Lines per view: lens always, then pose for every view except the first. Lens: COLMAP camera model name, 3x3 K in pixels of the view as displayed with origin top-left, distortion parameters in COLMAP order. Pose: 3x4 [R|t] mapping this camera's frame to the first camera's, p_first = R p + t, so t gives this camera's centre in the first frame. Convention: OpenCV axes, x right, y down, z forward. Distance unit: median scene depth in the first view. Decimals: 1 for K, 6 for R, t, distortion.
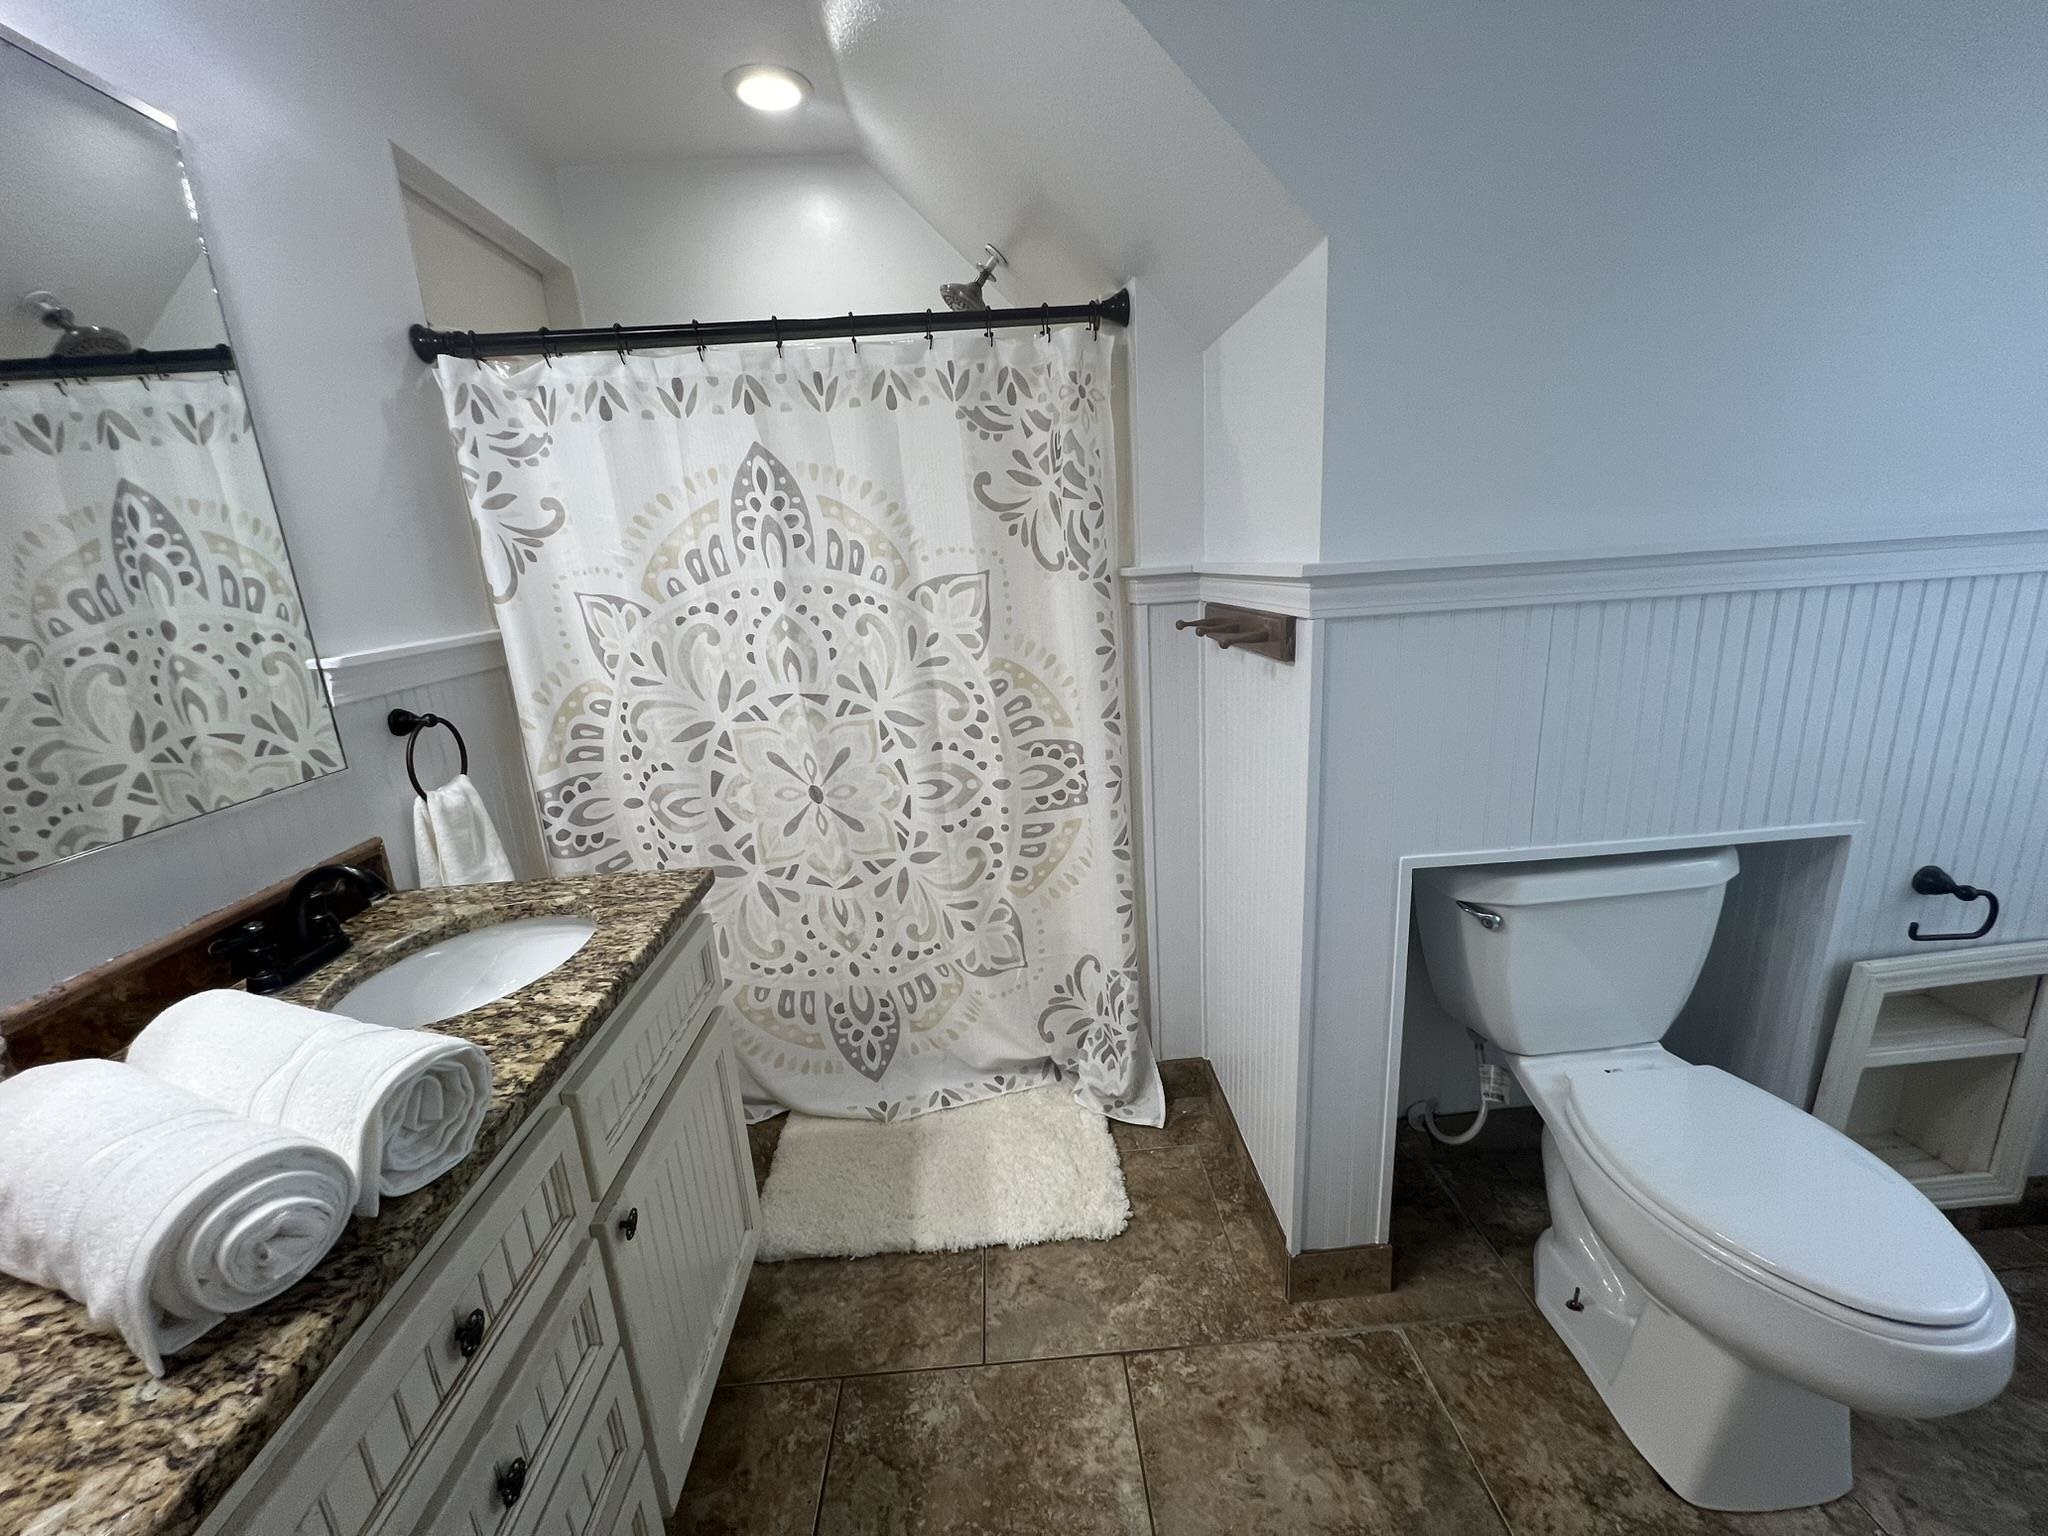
lens RADIAL K [[828.6, 0, 1019.9], [0, 828.6, 771.3], [0, 0, 1]] dist [-0.001779, -0.000319]
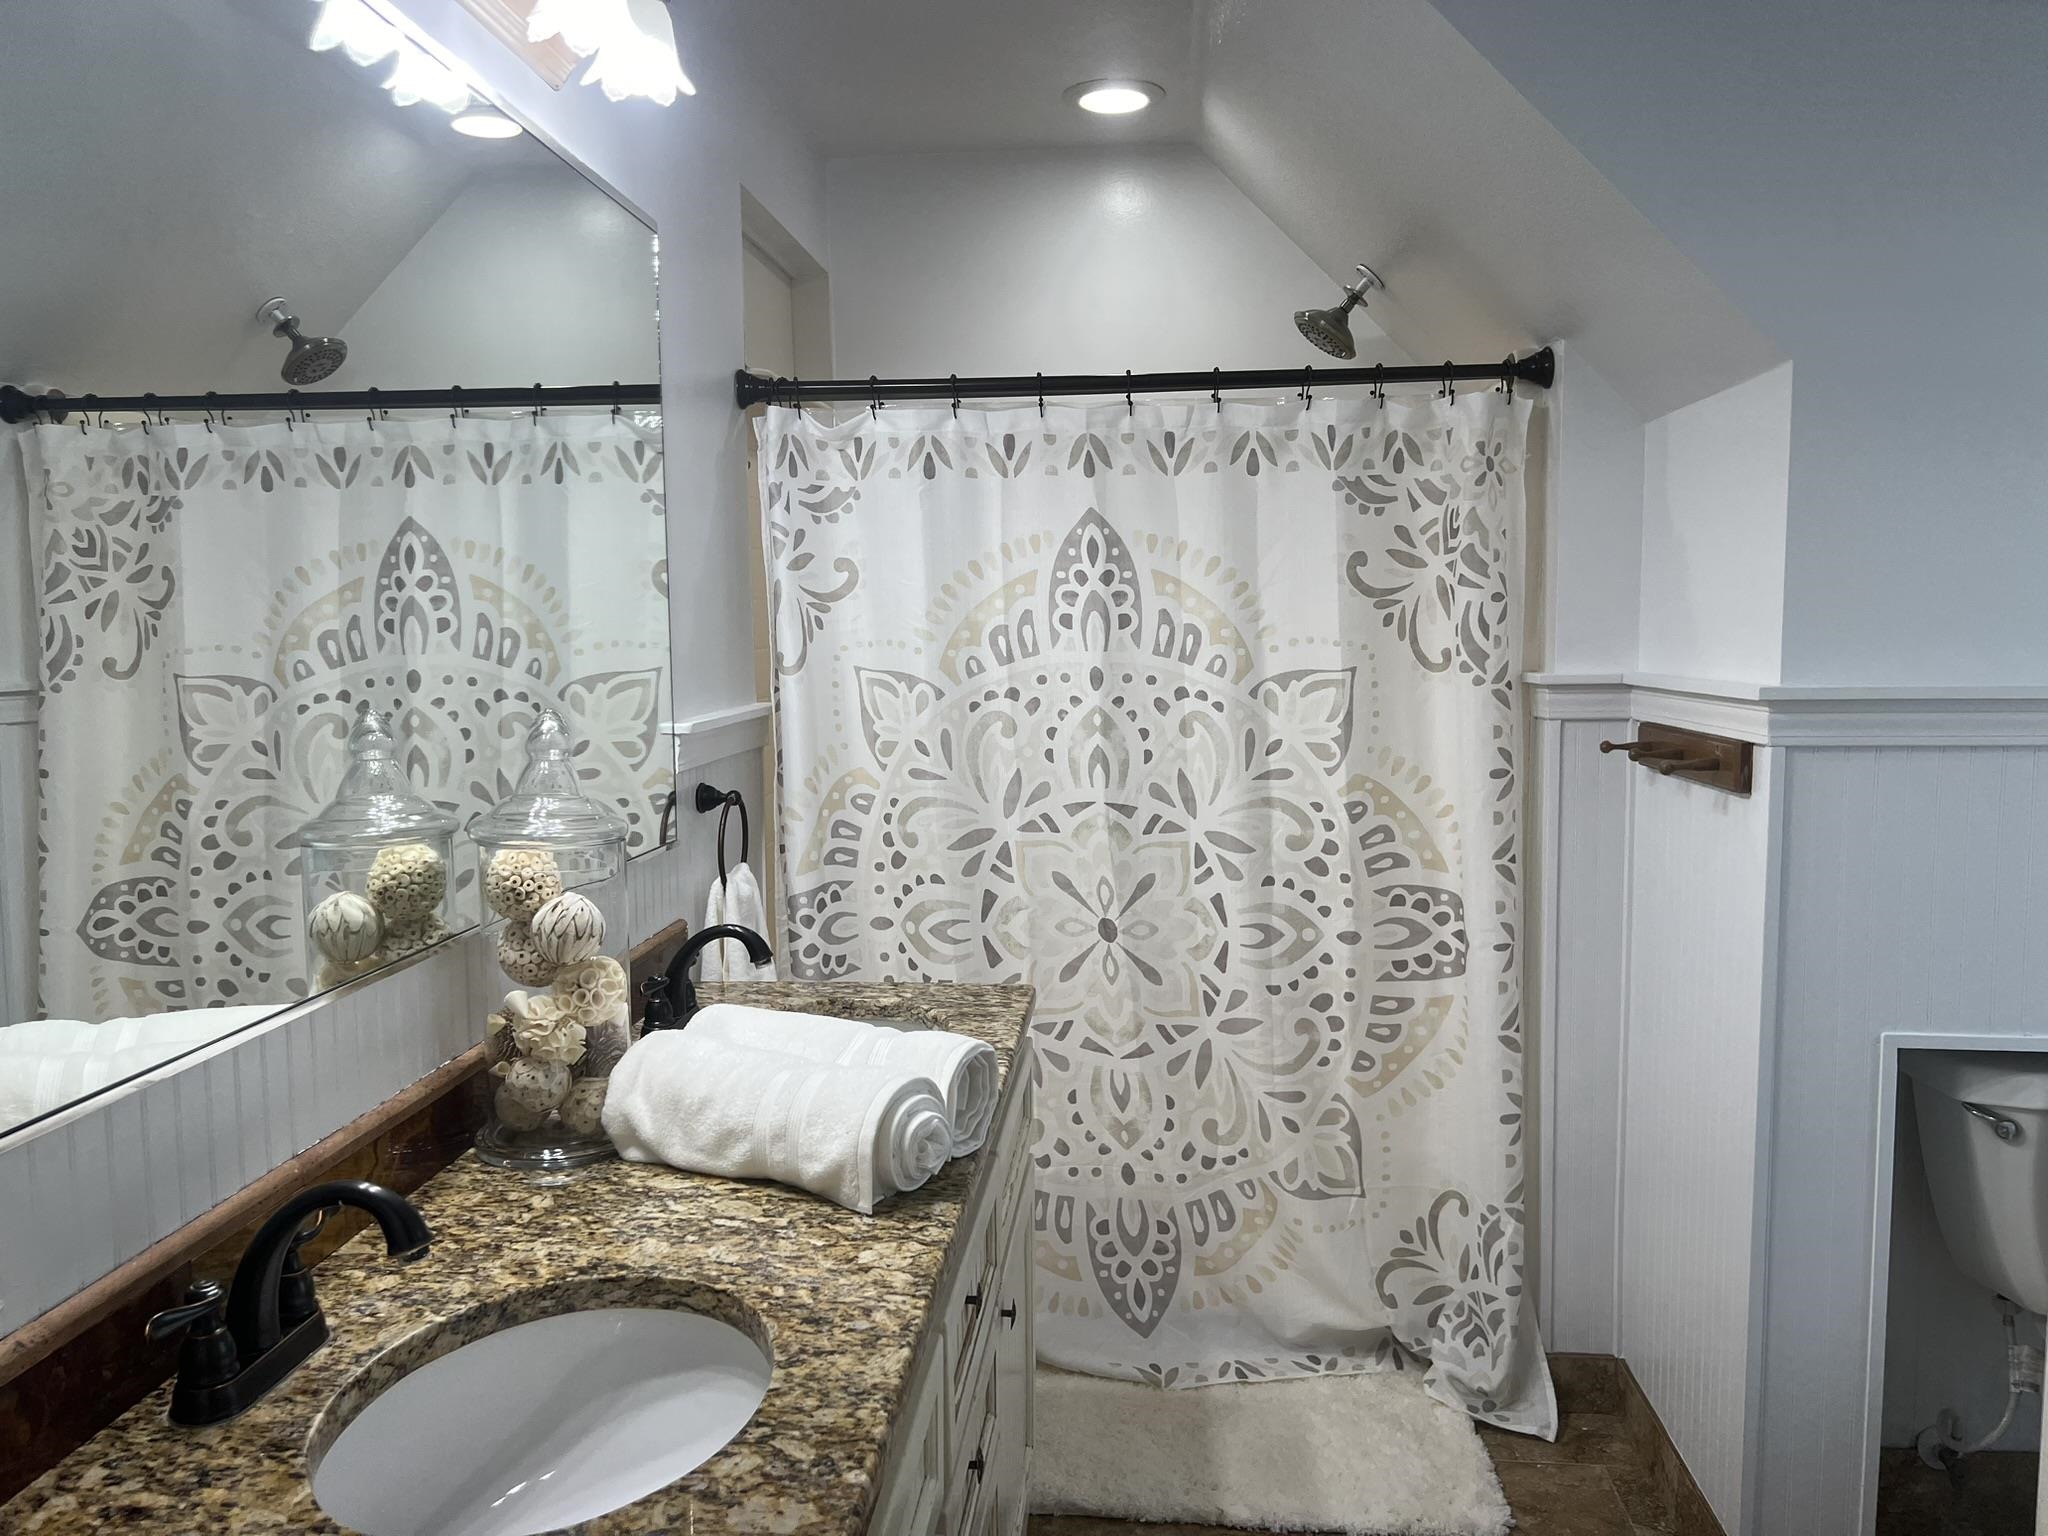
lens RADIAL K [[1546.7, 0, 1005.6], [0, 1546.7, 773.4], [0, 0, 1]] dist [0.072699, -0.081871]
pose [[0.986486, 0.066162, -0.149895, -0.139426], [-0.088207, 0.985410, -0.145554, 0.110152], [0.138078, 0.156809, 0.977929, -0.512050]]
